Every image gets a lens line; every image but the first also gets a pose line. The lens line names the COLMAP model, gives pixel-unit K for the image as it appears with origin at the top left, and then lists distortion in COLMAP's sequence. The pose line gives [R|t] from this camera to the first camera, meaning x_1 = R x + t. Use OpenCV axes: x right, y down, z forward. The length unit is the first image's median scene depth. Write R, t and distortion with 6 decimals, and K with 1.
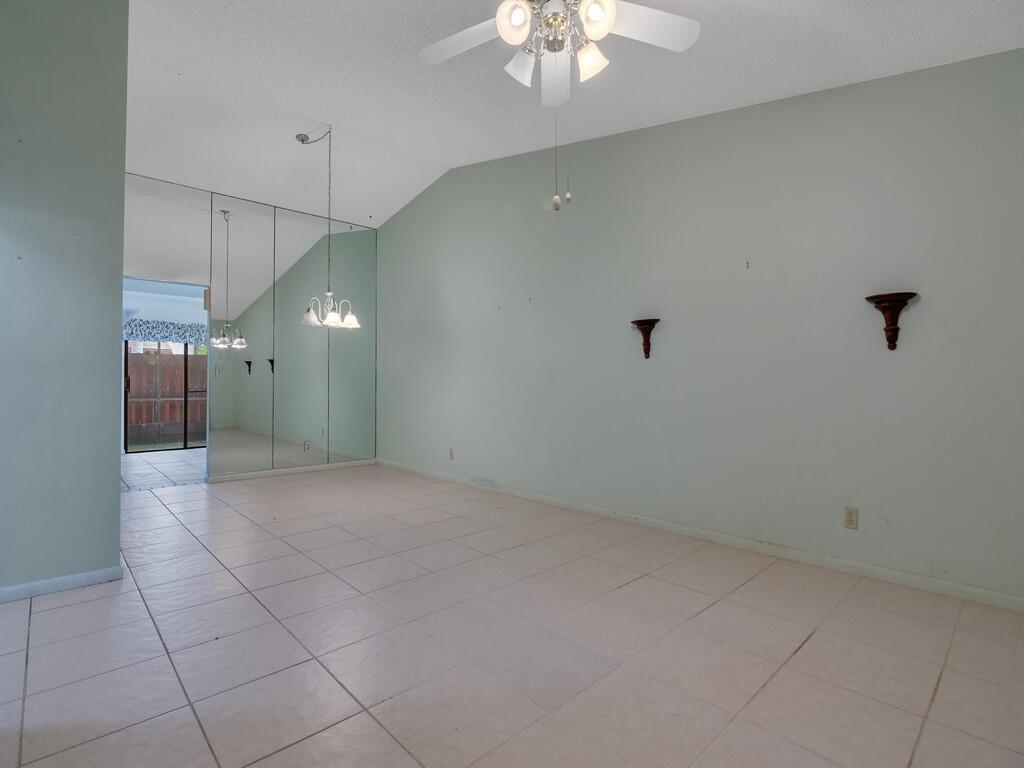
lens RADIAL K [[505.4, 0, 508.0], [0, 505.4, 384.1], [0, 0, 1]] dist [-0.017065, -0.000727]
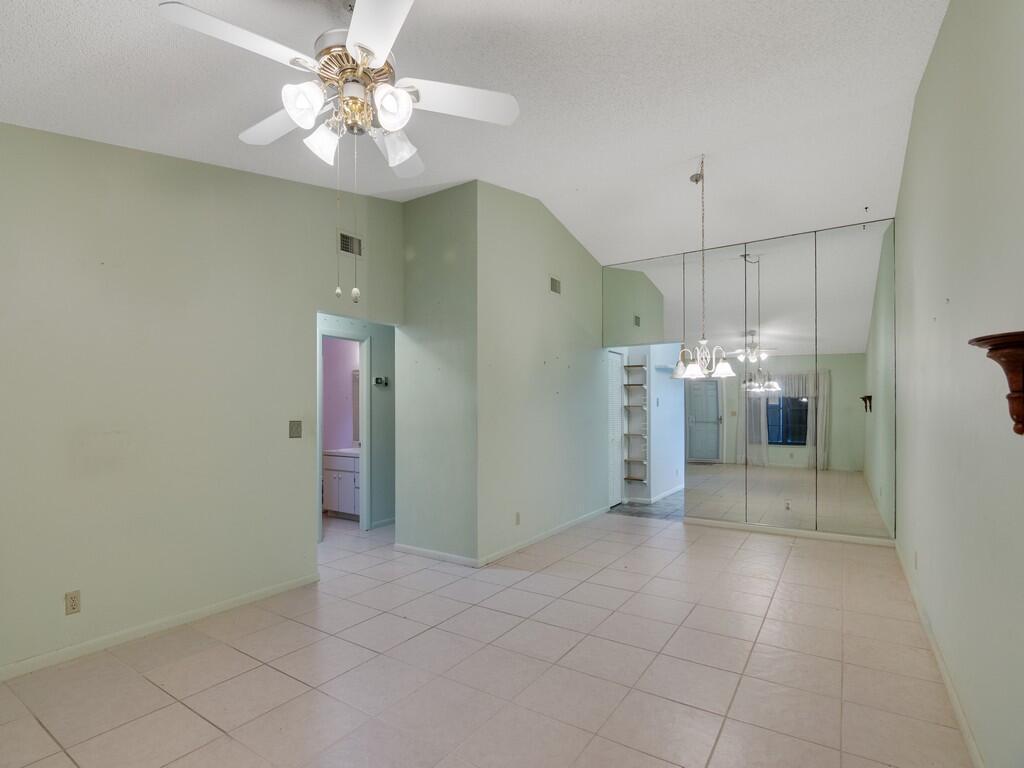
lens RADIAL K [[505.4, 0, 508.0], [0, 505.4, 384.1], [0, 0, 1]] dist [-0.017065, -0.000727]
pose [[0.239788, -0.049769, -0.969549, 0.281254], [0.002341, 0.998712, -0.050687, -0.039070], [0.970822, 0.009885, 0.239596, 0.295358]]
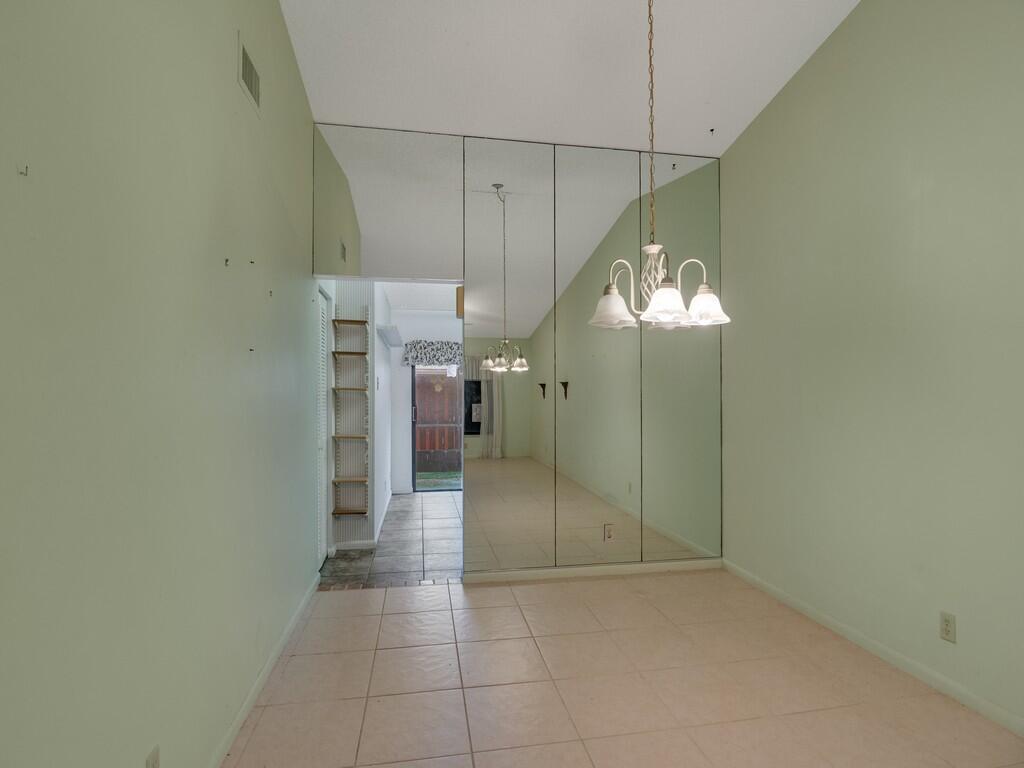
lens RADIAL K [[505.4, 0, 508.0], [0, 505.4, 384.1], [0, 0, 1]] dist [-0.017065, -0.000727]
pose [[0.838322, -0.014217, -0.544990, -0.150123], [0.001648, 0.999721, -0.023545, -0.036597], [0.545173, 0.018840, 0.838112, 0.382459]]
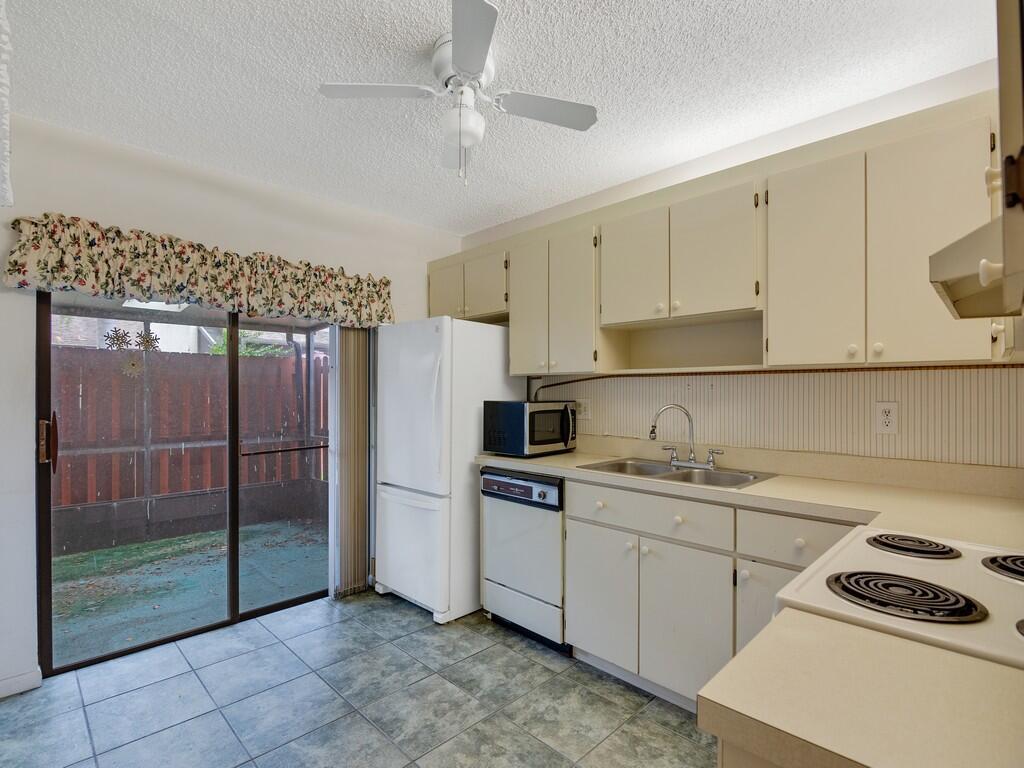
lens RADIAL K [[505.4, 0, 508.0], [0, 505.4, 384.1], [0, 0, 1]] dist [-0.017065, -0.000727]
pose [[0.999717, -0.005600, 0.023121, -0.559915], [0.005958, 0.999863, -0.015455, -0.032793], [-0.023031, 0.015589, 0.999613, 0.790862]]
